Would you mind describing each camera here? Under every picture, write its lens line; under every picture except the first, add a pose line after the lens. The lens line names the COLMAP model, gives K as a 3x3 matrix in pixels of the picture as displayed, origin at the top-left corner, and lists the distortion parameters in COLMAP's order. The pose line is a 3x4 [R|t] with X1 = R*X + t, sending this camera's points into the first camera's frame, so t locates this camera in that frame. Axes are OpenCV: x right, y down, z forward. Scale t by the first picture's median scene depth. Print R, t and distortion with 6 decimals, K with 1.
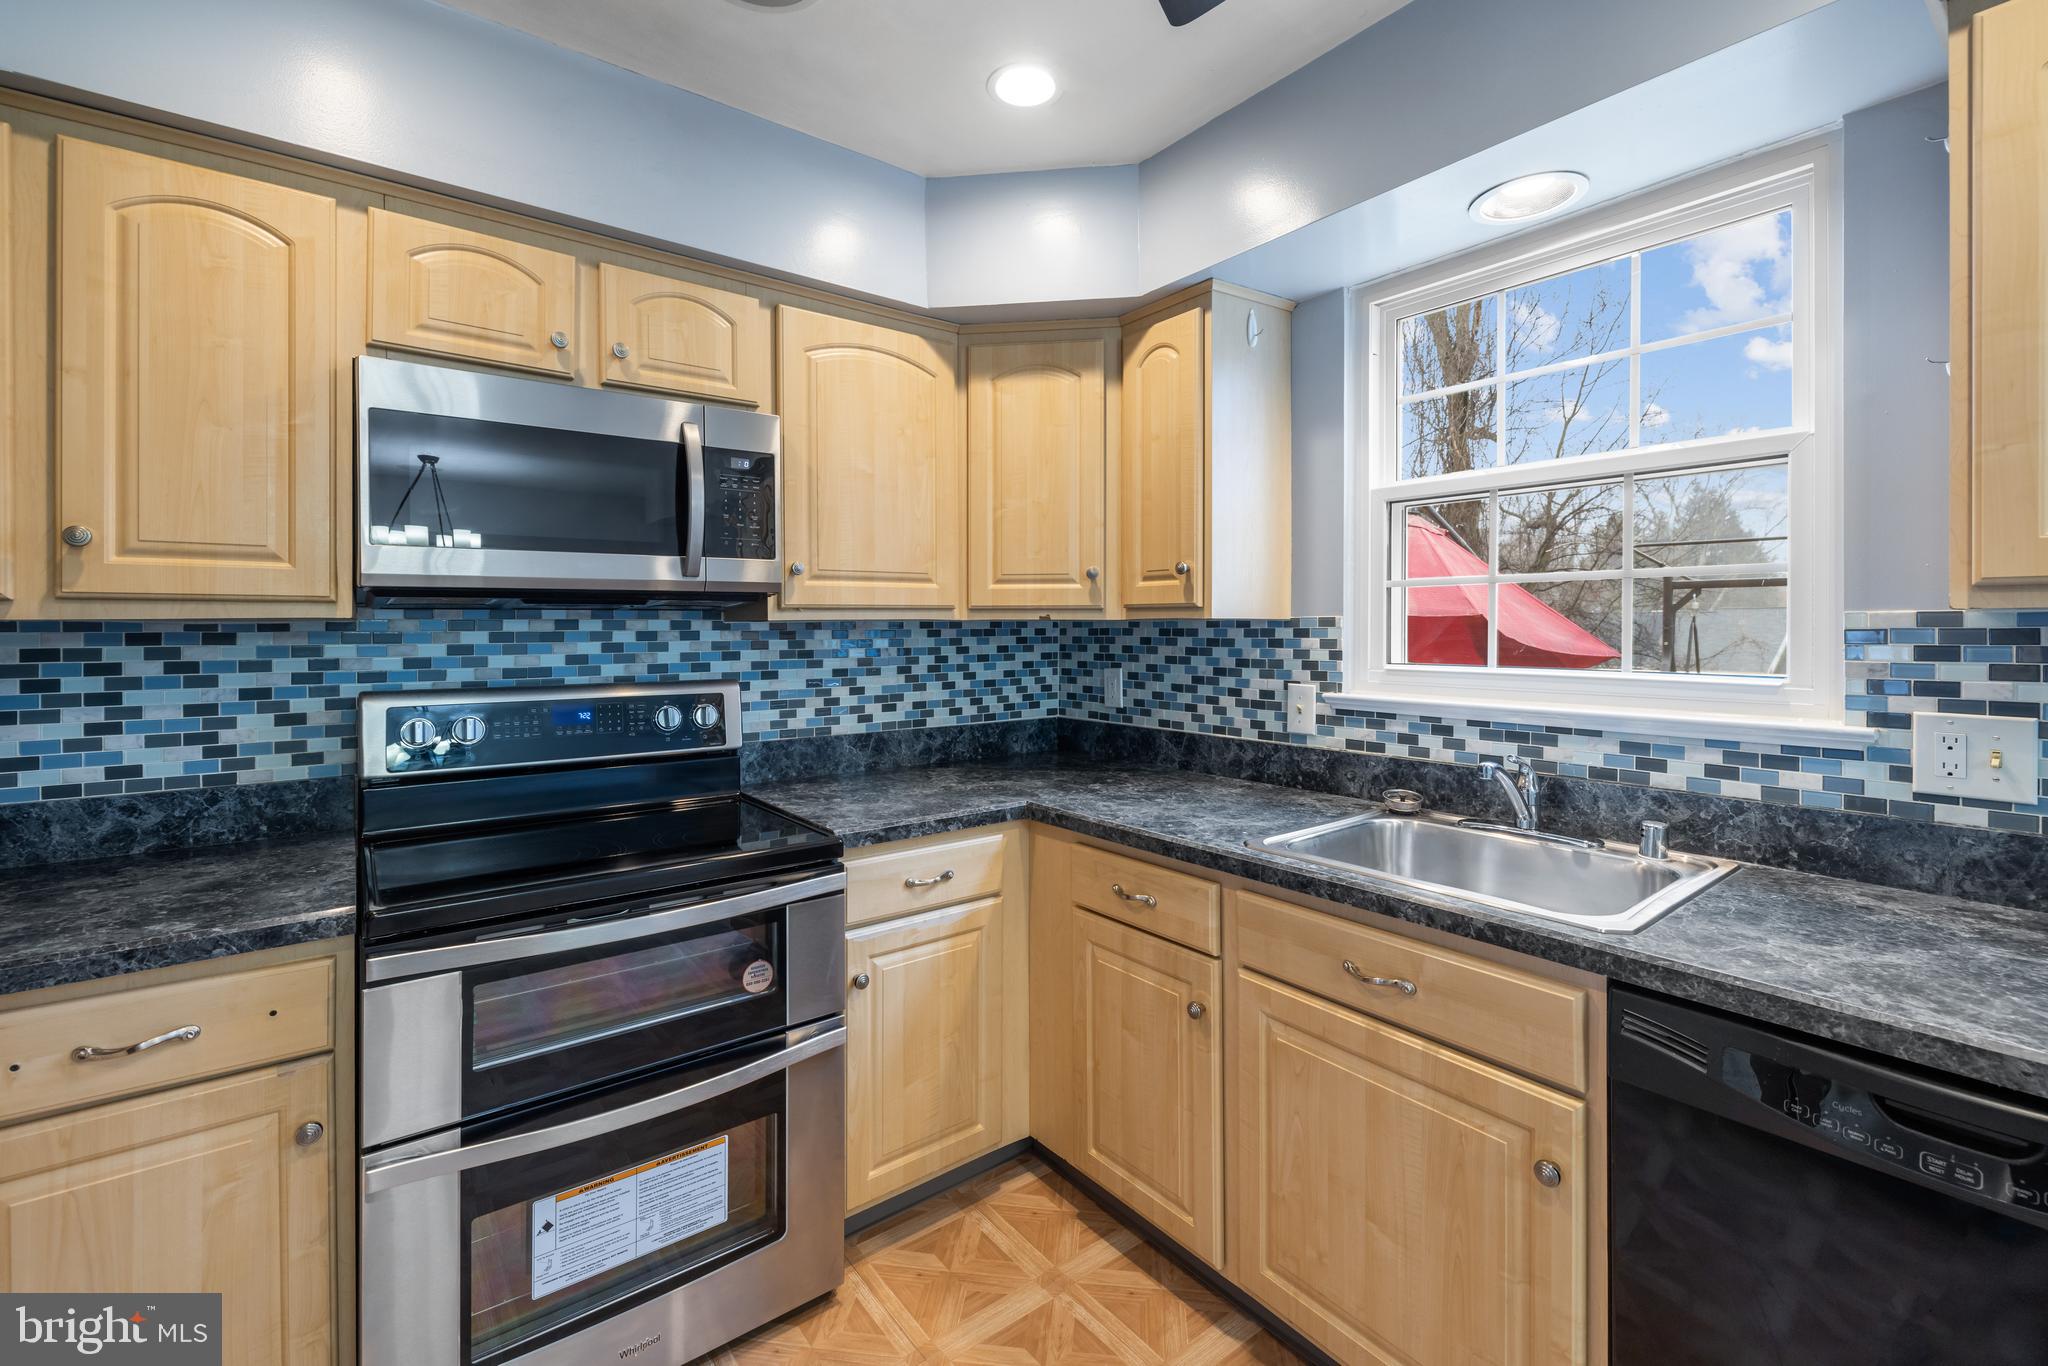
lens RADIAL K [[877.3, 0, 1022.8], [0, 877.3, 626.3], [0, 0, 1]] dist [0.000656, -0.000950]
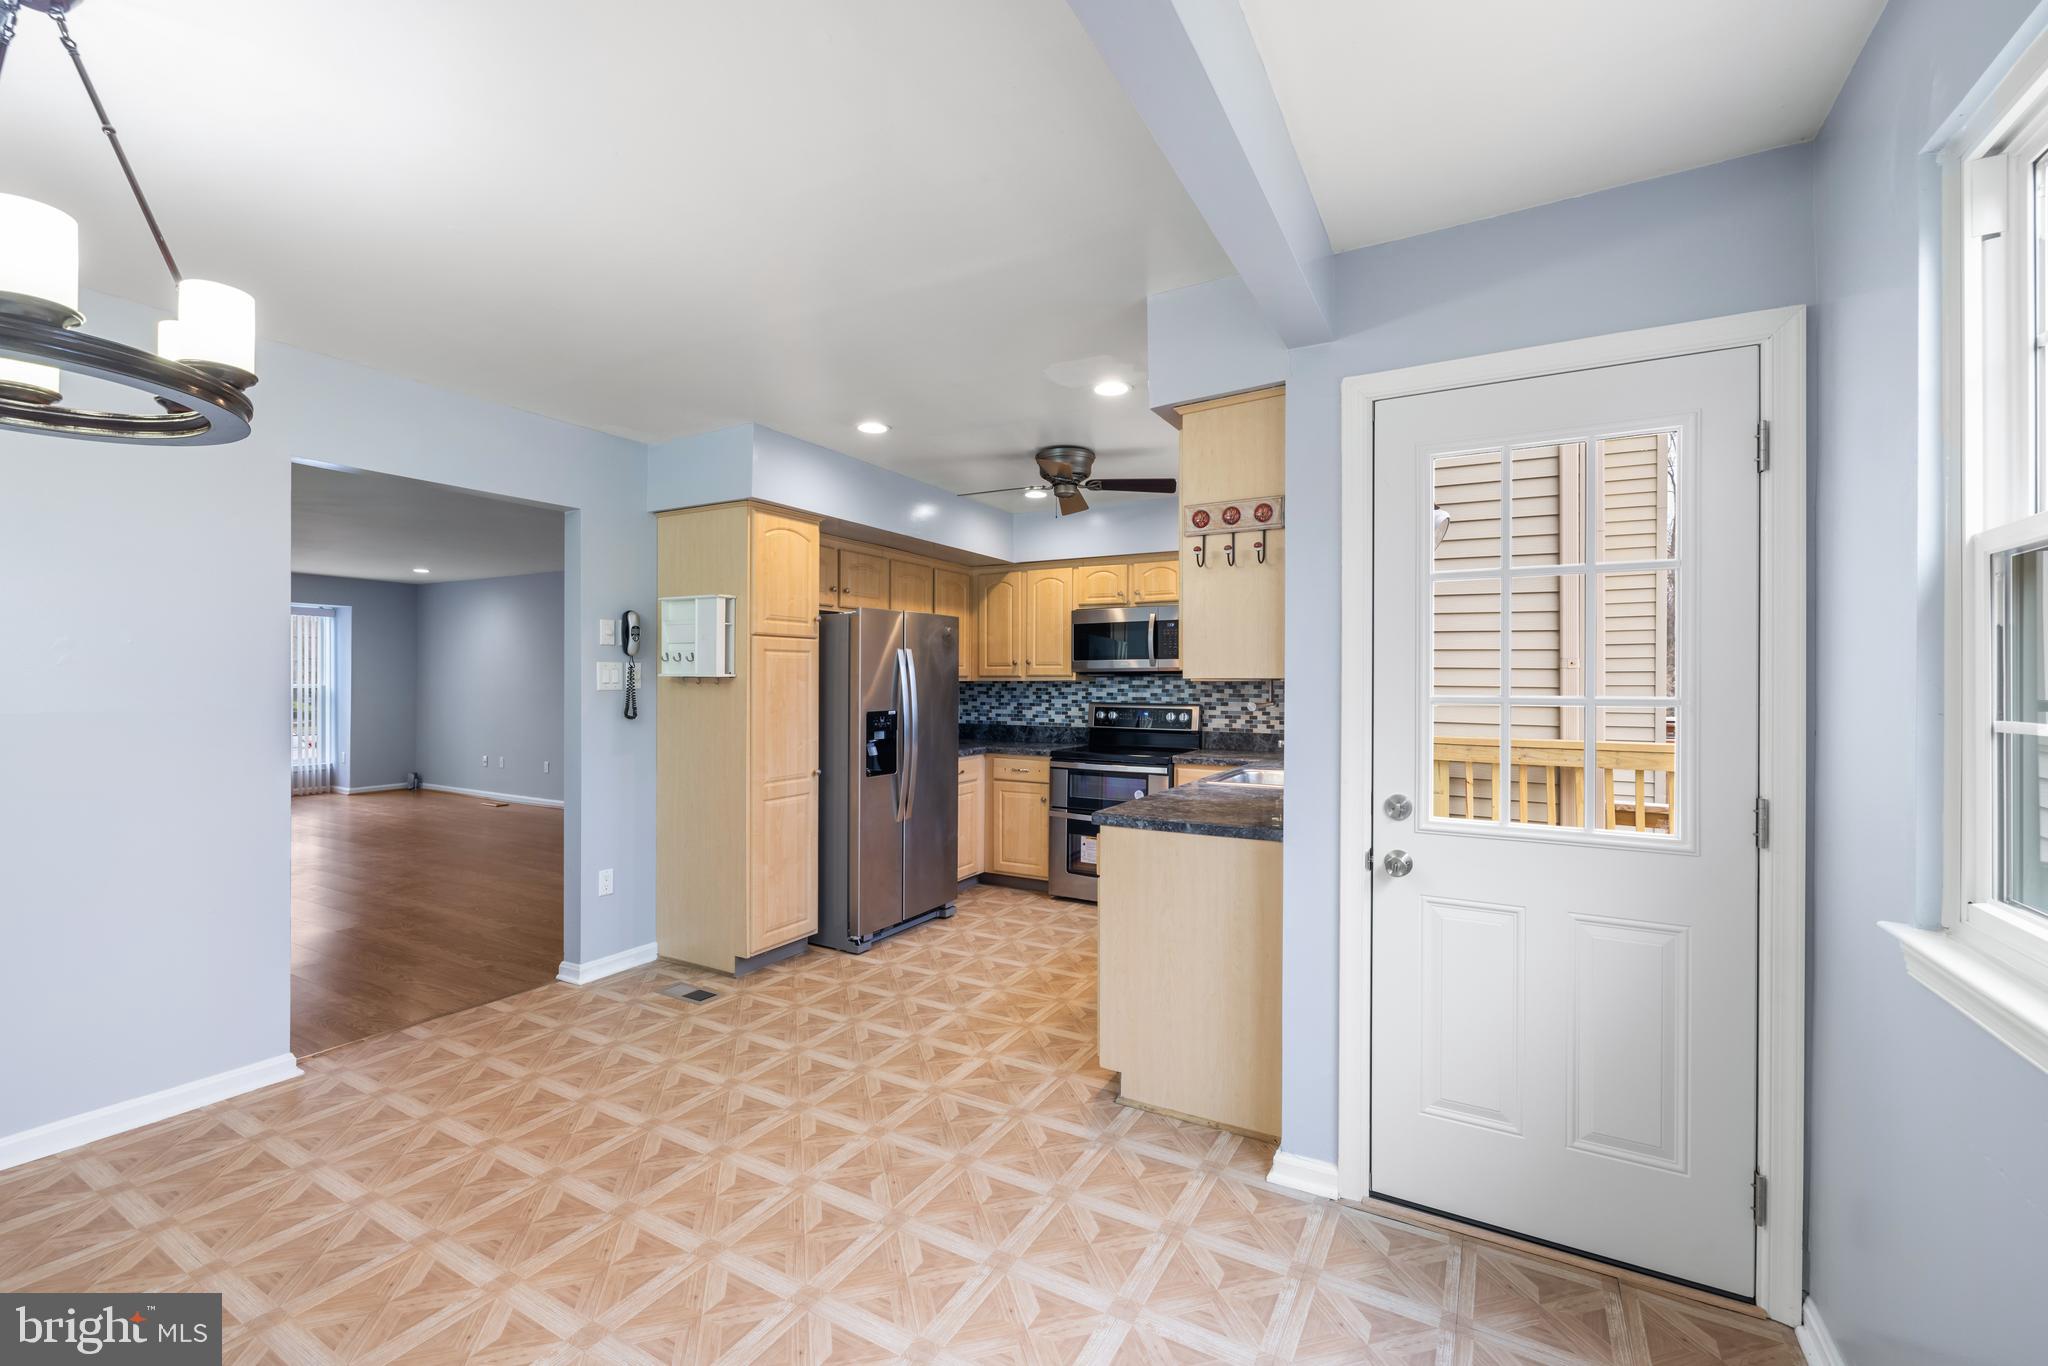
lens RADIAL K [[877.3, 0, 1027.6], [0, 877.3, 676.8], [0, 0, 1]] dist [0.000656, -0.000950]
pose [[0.395497, -0.000298, -0.918467, 2.113961], [-0.003723, 0.999991, -0.001928, -0.014082], [0.918460, 0.004182, 0.395492, -0.529289]]
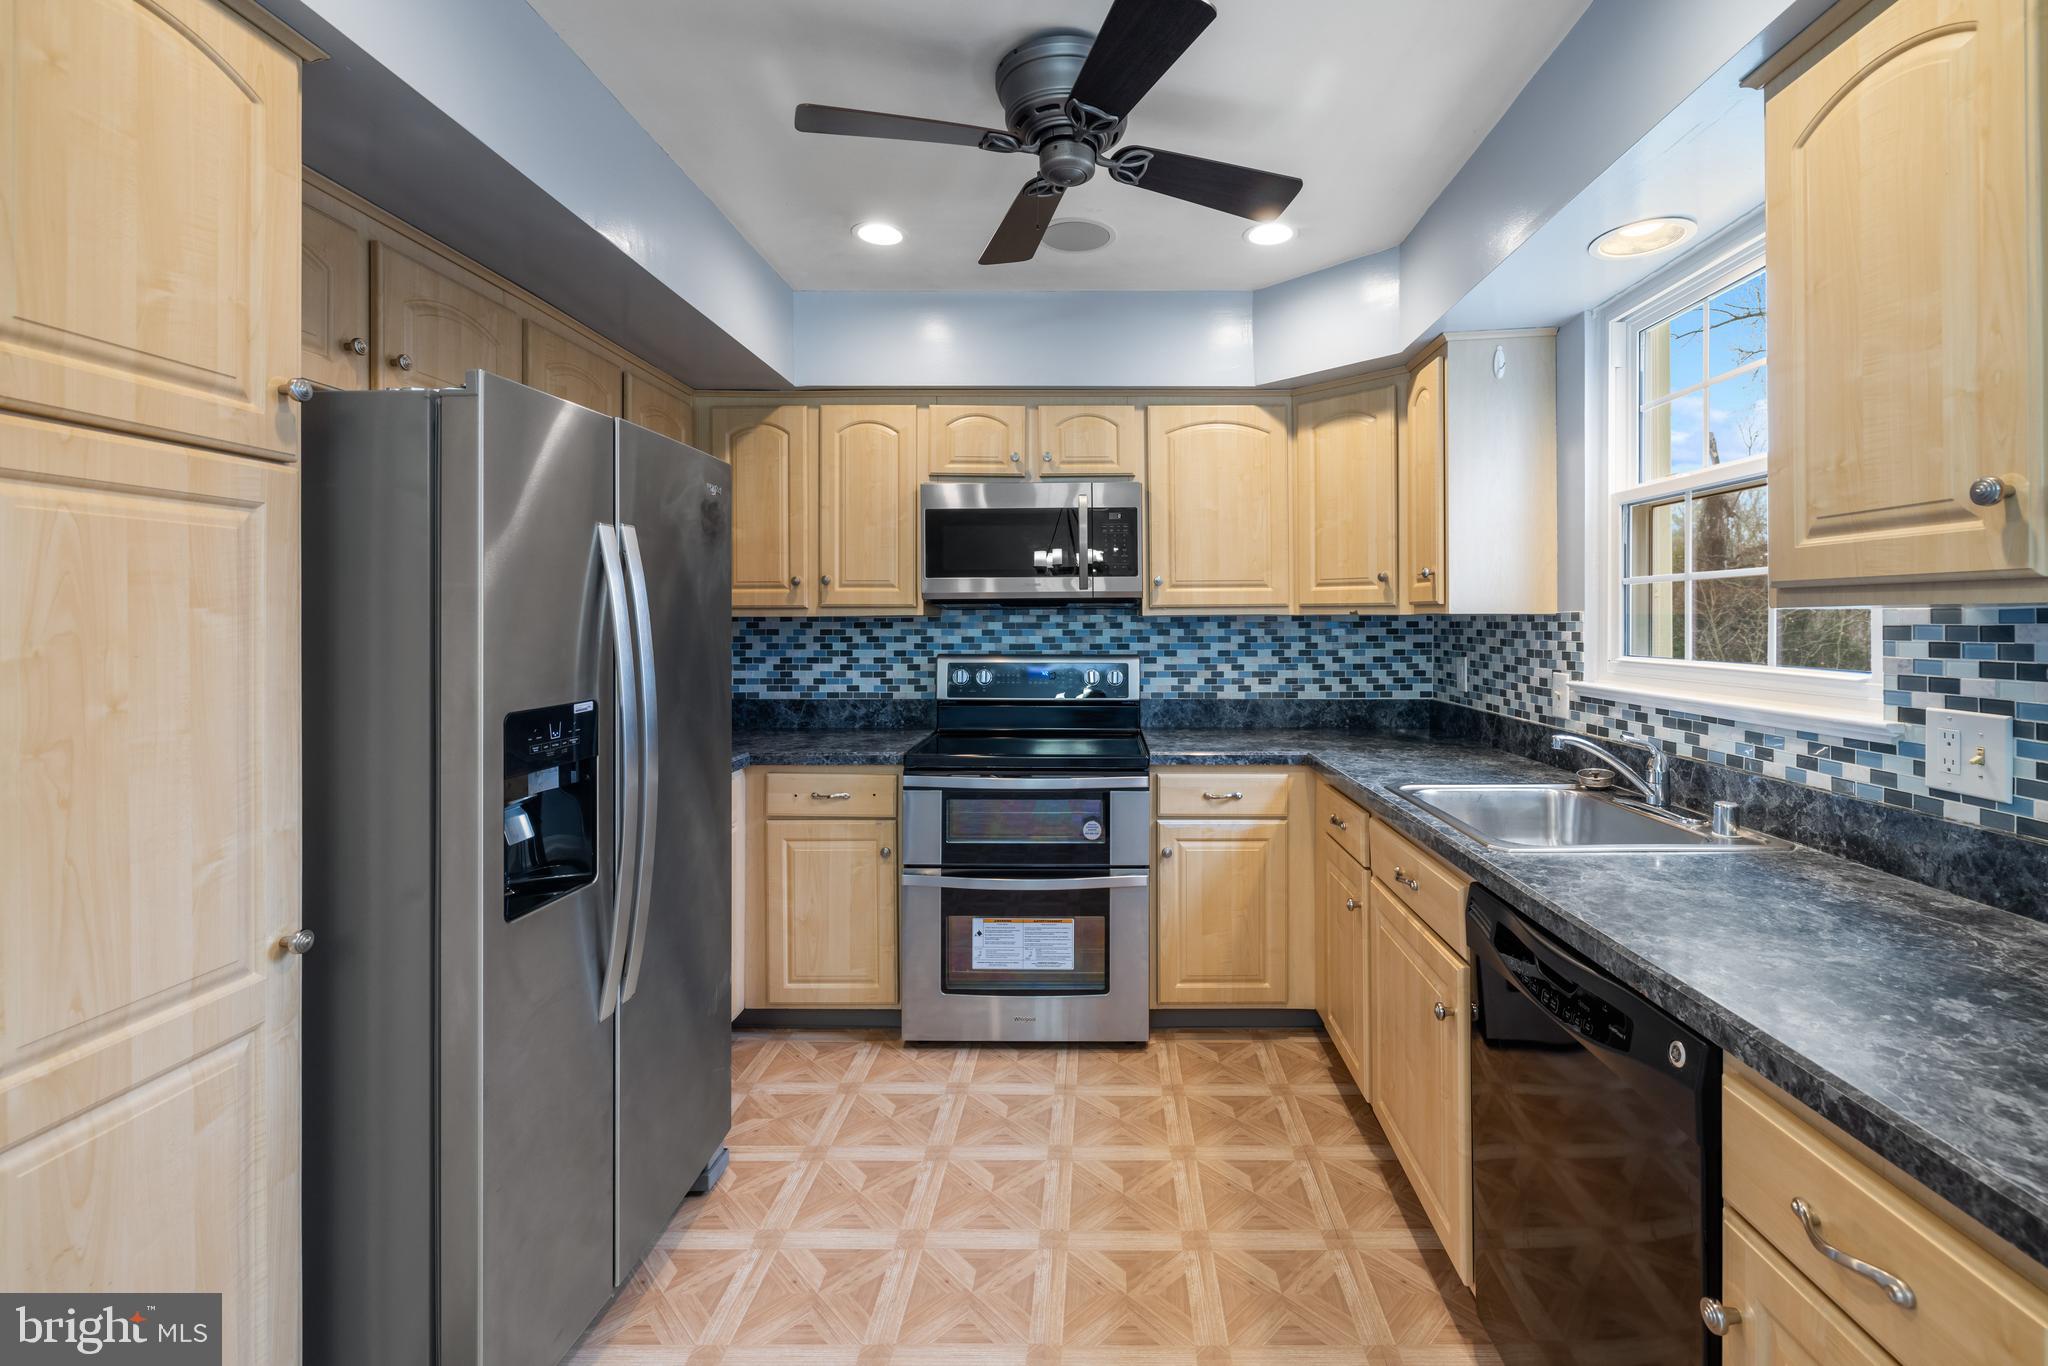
lens RADIAL K [[877.3, 0, 1093.4], [0, 877.3, 619.8], [0, 0, 1]] dist [0.000656, -0.000950]
pose [[0.791532, 0.002177, -0.611124, 0.622424], [-0.001036, 0.999997, 0.002221, -0.003284], [0.611127, -0.001125, 0.791532, -0.273803]]
